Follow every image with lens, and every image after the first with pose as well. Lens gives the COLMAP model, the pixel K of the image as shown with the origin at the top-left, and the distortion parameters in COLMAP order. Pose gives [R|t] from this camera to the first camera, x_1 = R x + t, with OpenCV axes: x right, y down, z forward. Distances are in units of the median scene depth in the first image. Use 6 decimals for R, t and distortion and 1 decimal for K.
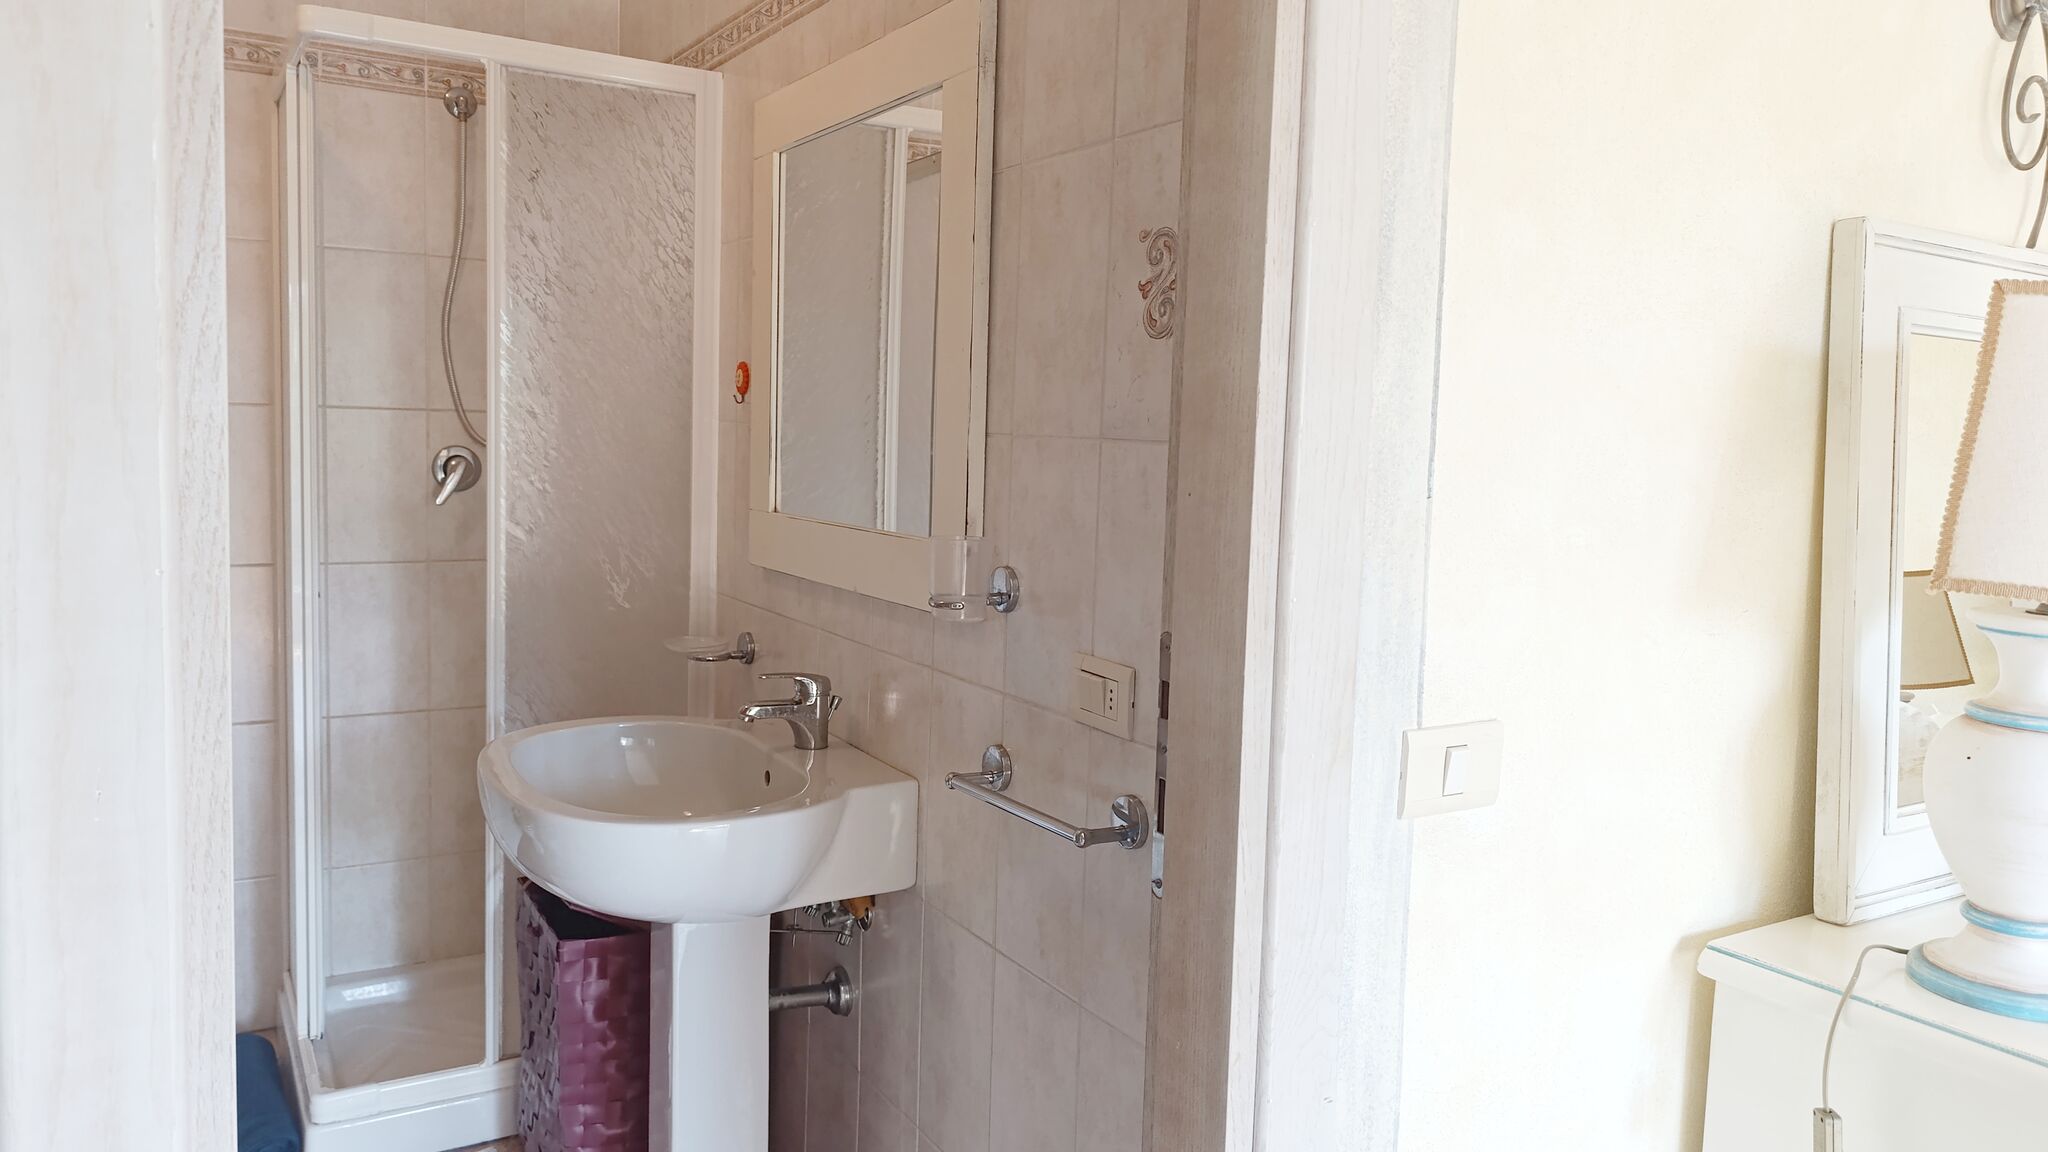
lens RADIAL K [[1415.8, 0, 1058.1], [0, 1415.8, 549.8], [0, 0, 1]] dist [0.047607, -0.048555]
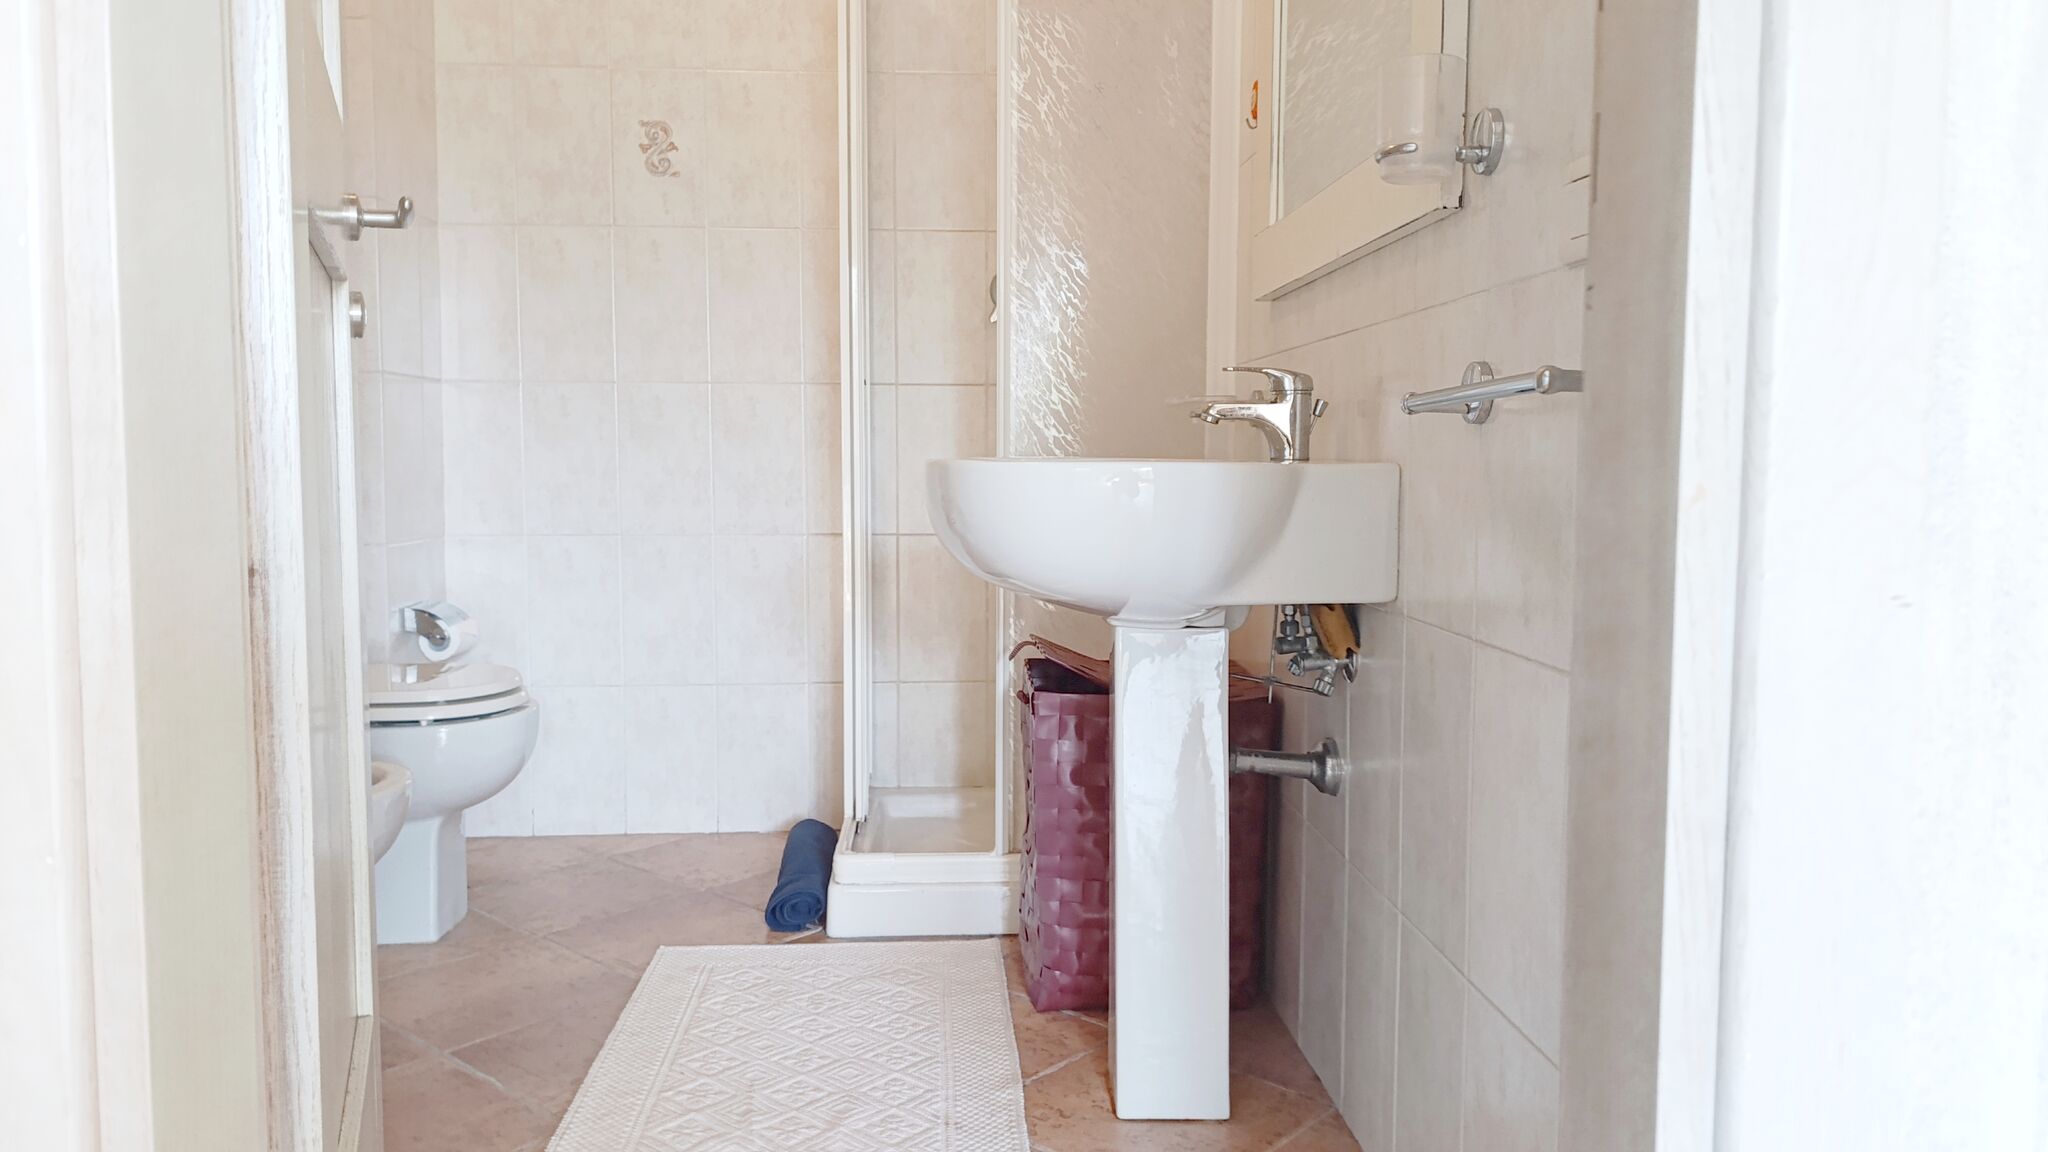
lens RADIAL K [[1415.8, 0, 1045.8], [0, 1415.8, 547.0], [0, 0, 1]] dist [0.047607, -0.048555]
pose [[0.885457, 0.001628, -0.464719, 0.081201], [-0.016023, 0.999506, -0.027028, 0.202950], [0.464446, 0.031379, 0.885046, 0.188657]]
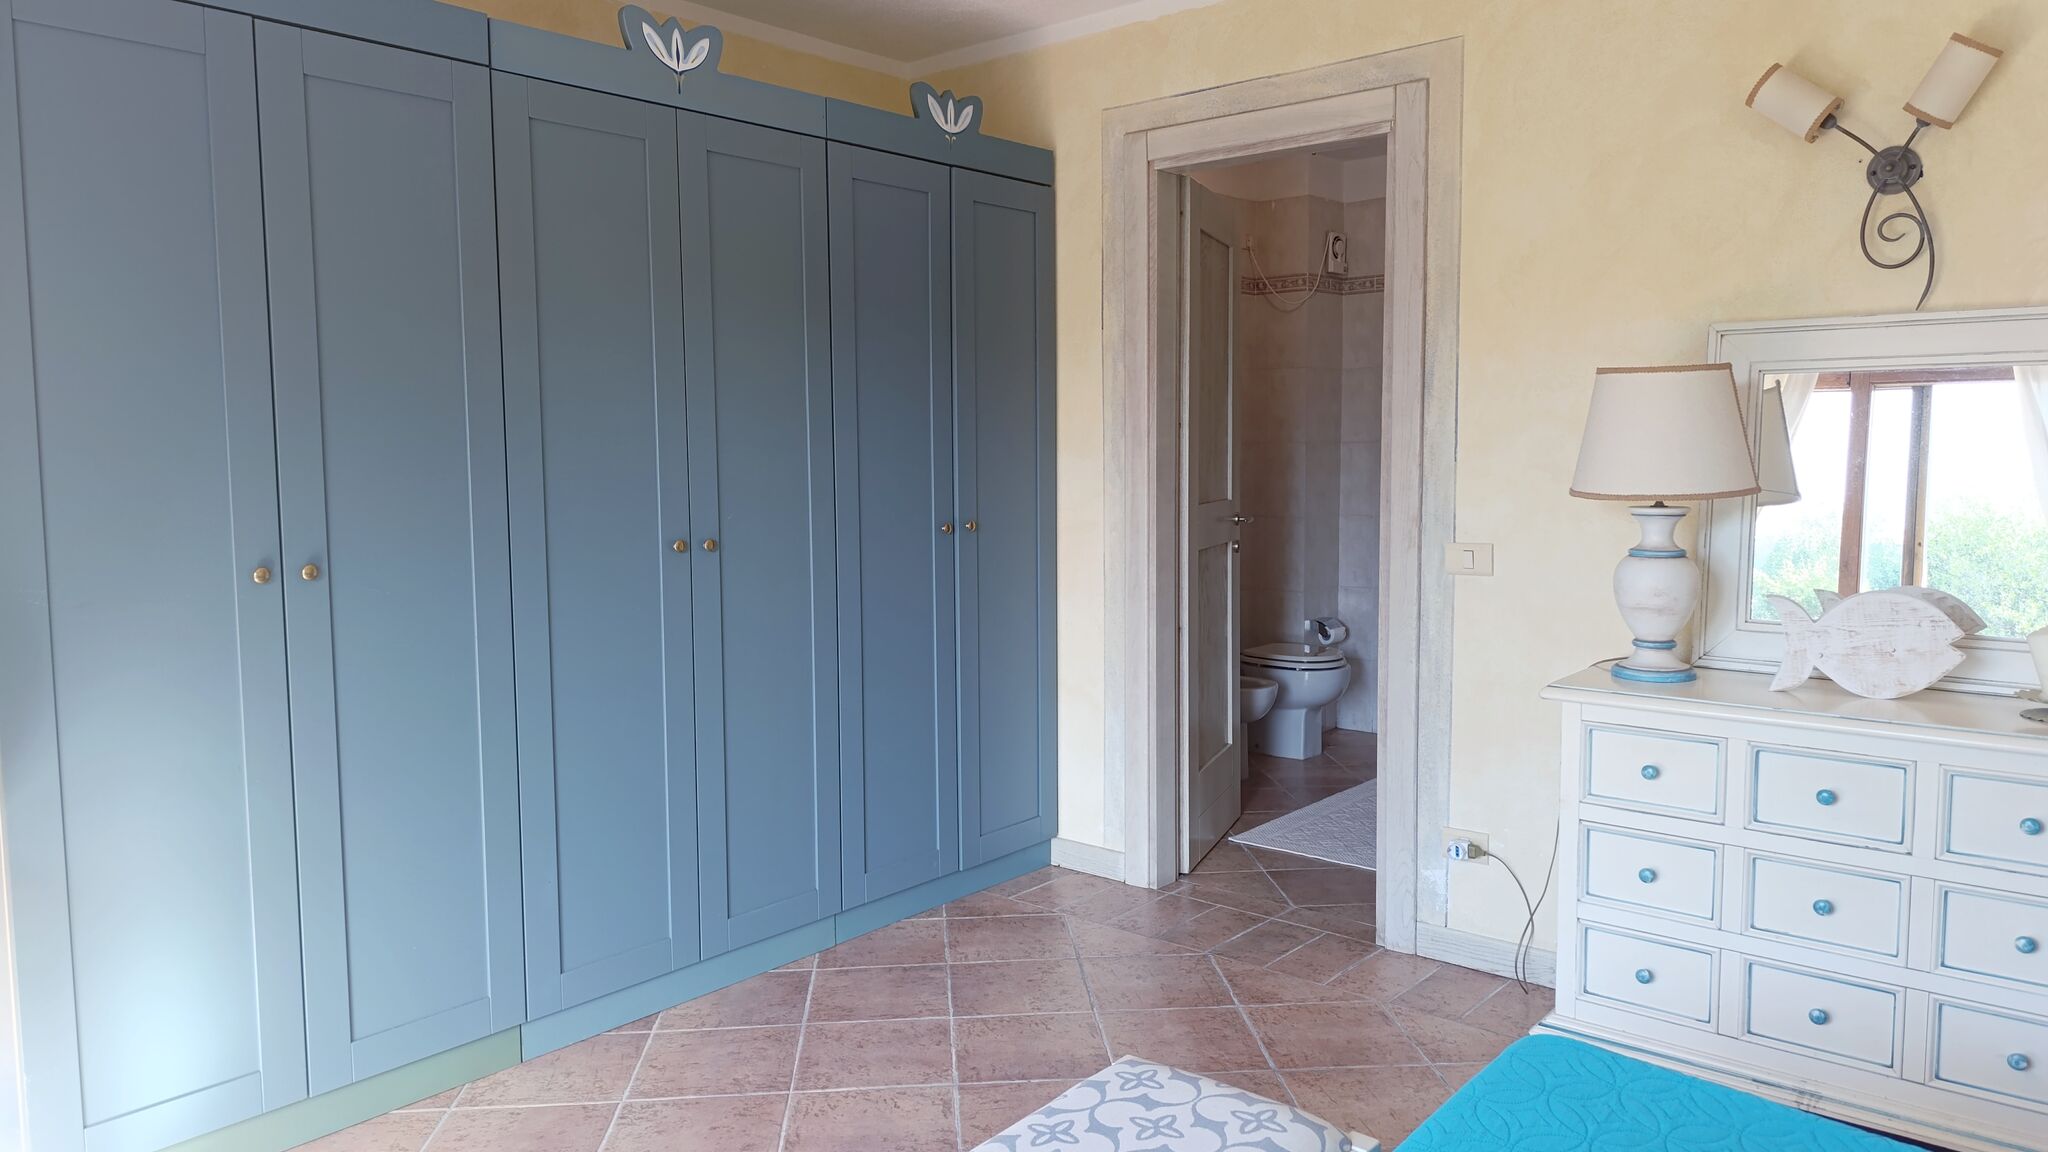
lens RADIAL K [[1415.8, 0, 1024.4], [0, 1415.8, 564.2], [0, 0, 1]] dist [0.047607, -0.048555]
pose [[0.303974, 0.046981, -0.951521, 1.472293], [-0.059812, 0.997754, 0.030156, 0.073124], [0.950801, 0.047746, 0.306101, -0.365275]]
